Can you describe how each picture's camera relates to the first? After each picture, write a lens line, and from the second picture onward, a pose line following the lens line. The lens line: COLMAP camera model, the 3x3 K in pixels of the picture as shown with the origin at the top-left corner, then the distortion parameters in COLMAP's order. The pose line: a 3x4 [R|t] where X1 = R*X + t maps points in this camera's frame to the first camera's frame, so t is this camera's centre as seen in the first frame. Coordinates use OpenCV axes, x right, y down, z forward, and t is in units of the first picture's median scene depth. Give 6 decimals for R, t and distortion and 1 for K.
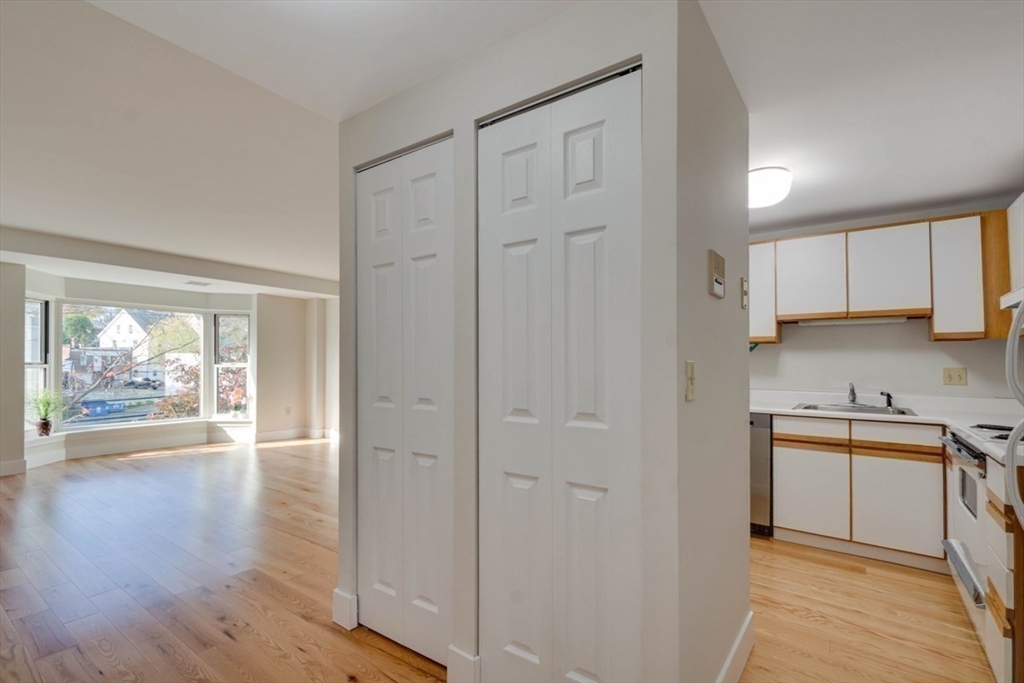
lens RADIAL K [[459.9, 0, 529.4], [0, 459.9, 365.7], [0, 0, 1]] dist [0.006473, -0.000066]
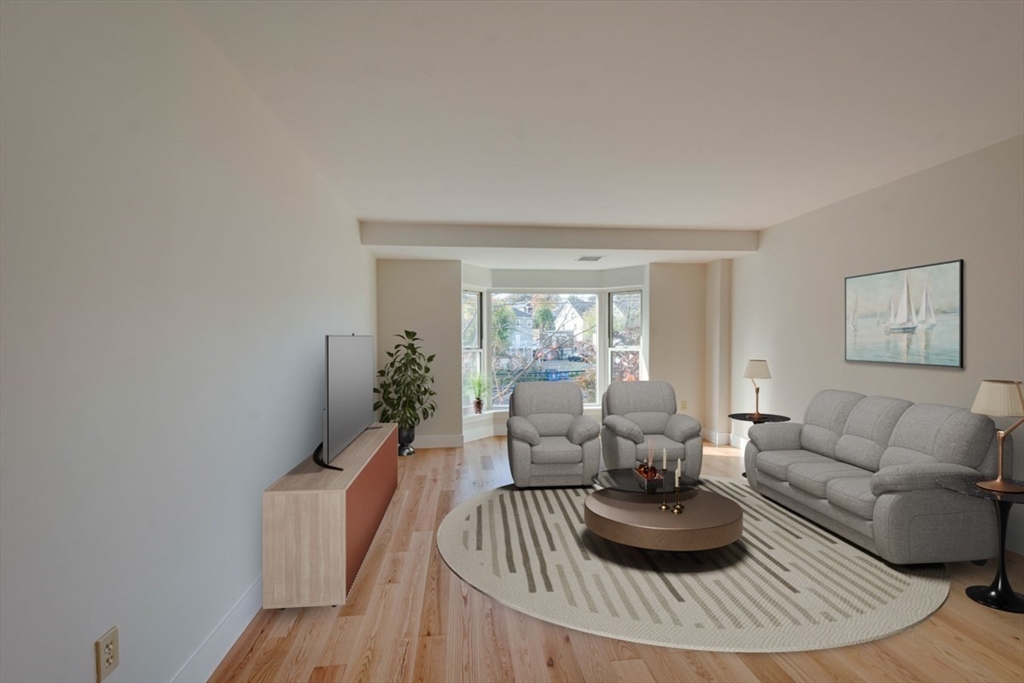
lens RADIAL K [[453.1, 0, 512.8], [0, 453.1, 351.7], [0, 0, 1]] dist [0.002962, -0.000023]
pose [[0.661762, 0.008896, -0.749661, -0.137015], [0.006204, 0.999830, 0.017342, -0.011950], [0.749689, -0.016127, 0.661594, 0.267998]]
